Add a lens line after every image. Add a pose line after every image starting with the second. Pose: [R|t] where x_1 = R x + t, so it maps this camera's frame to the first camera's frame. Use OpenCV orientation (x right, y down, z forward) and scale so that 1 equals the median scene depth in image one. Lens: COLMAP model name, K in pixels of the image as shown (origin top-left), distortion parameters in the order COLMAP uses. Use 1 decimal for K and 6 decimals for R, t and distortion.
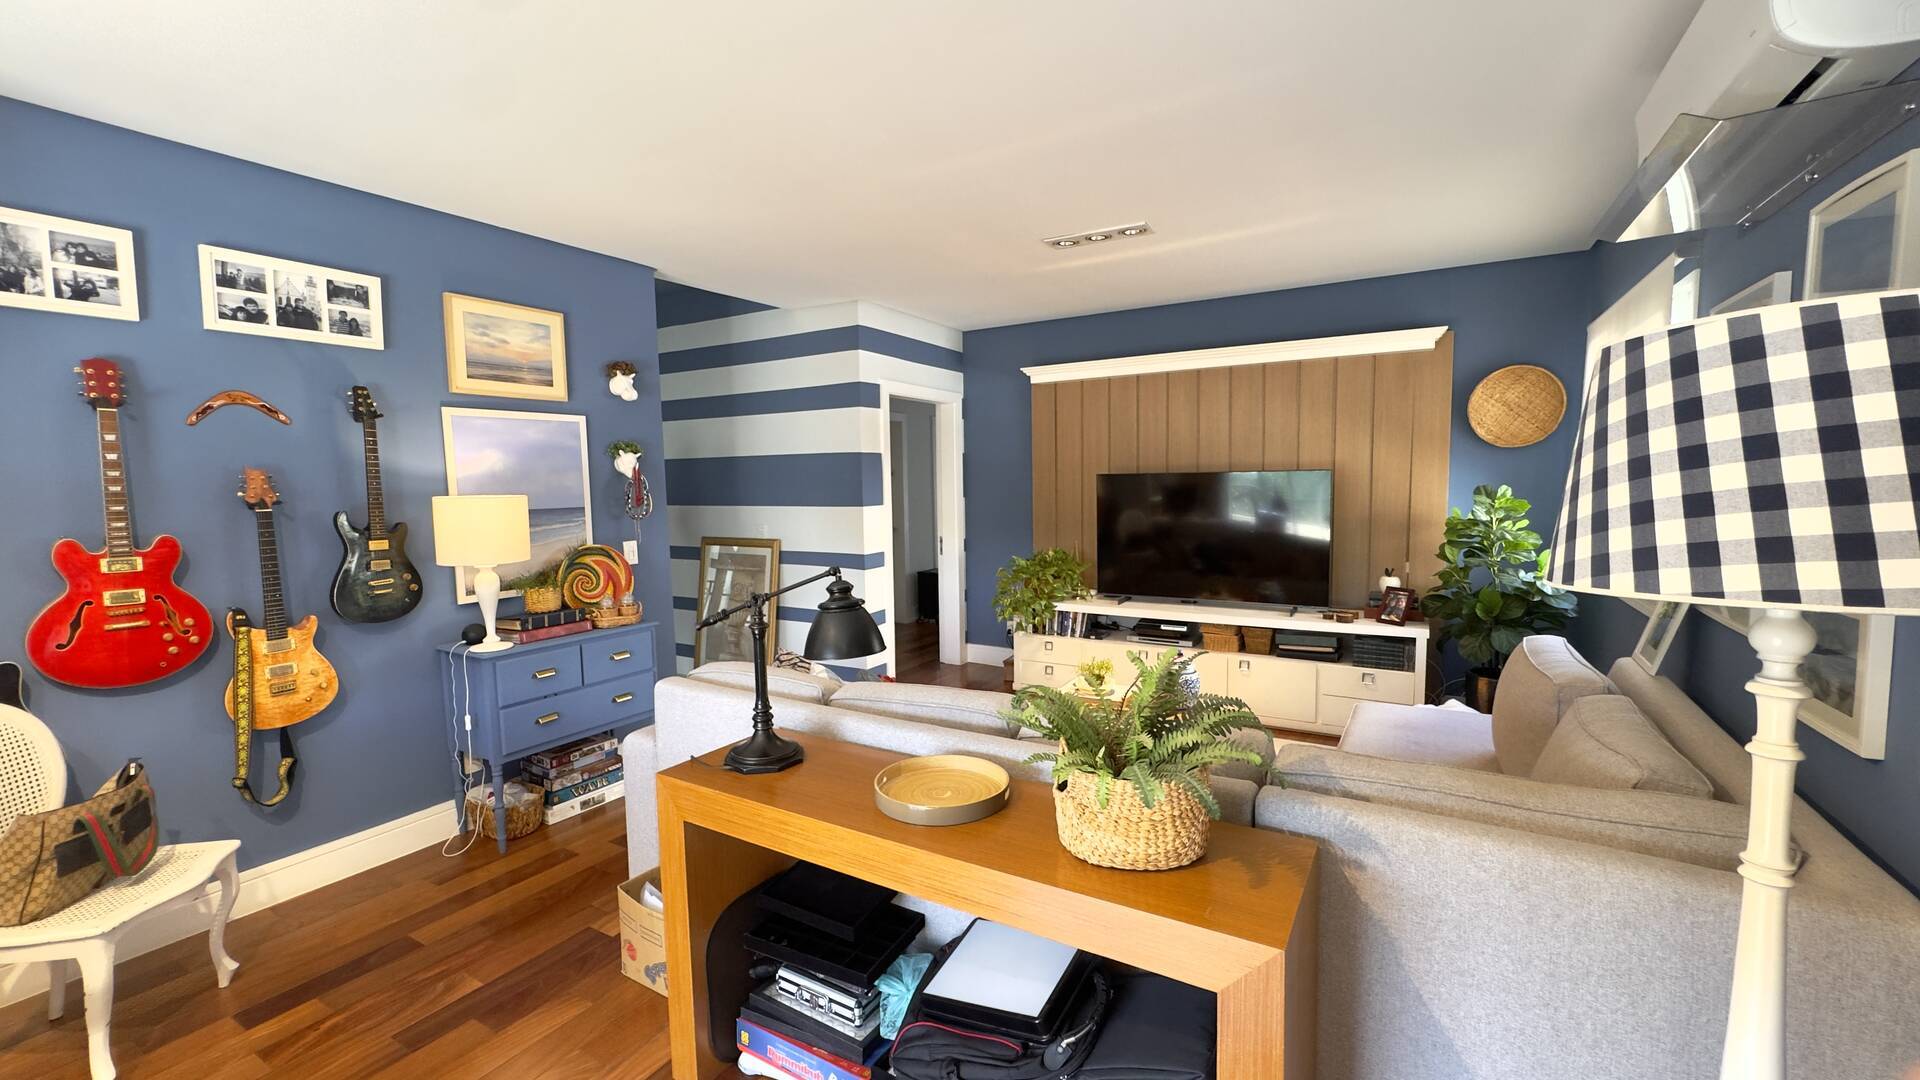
lens RADIAL K [[765.1, 0, 958.9], [0, 765.1, 537.7], [0, 0, 1]] dist [-0.003657, -0.000165]
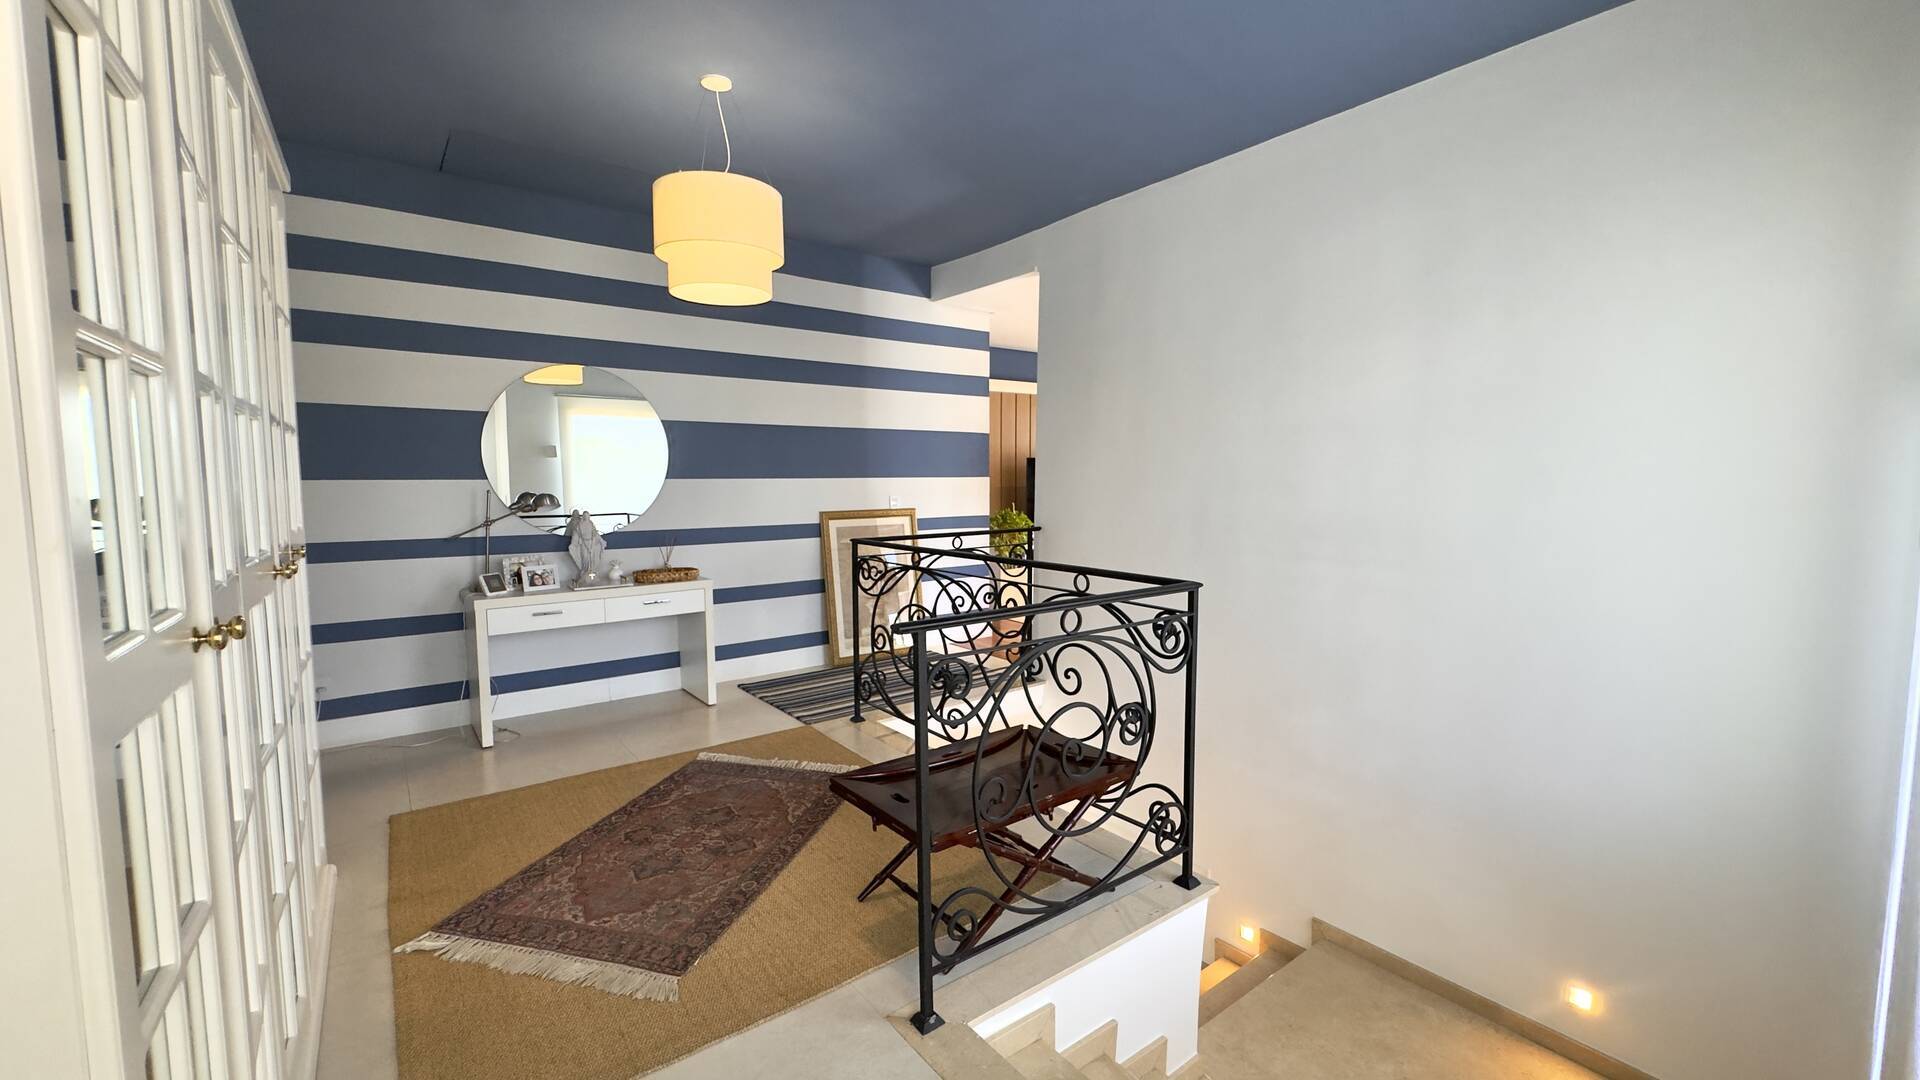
lens RADIAL K [[765.1, 0, 960.8], [0, 765.1, 538.3], [0, 0, 1]] dist [-0.003657, -0.000165]
pose [[0.371981, -0.062162, 0.926157, -1.185742], [0.066918, 0.996955, 0.040037, 0.005664], [-0.925825, 0.047083, 0.375008, 0.529487]]
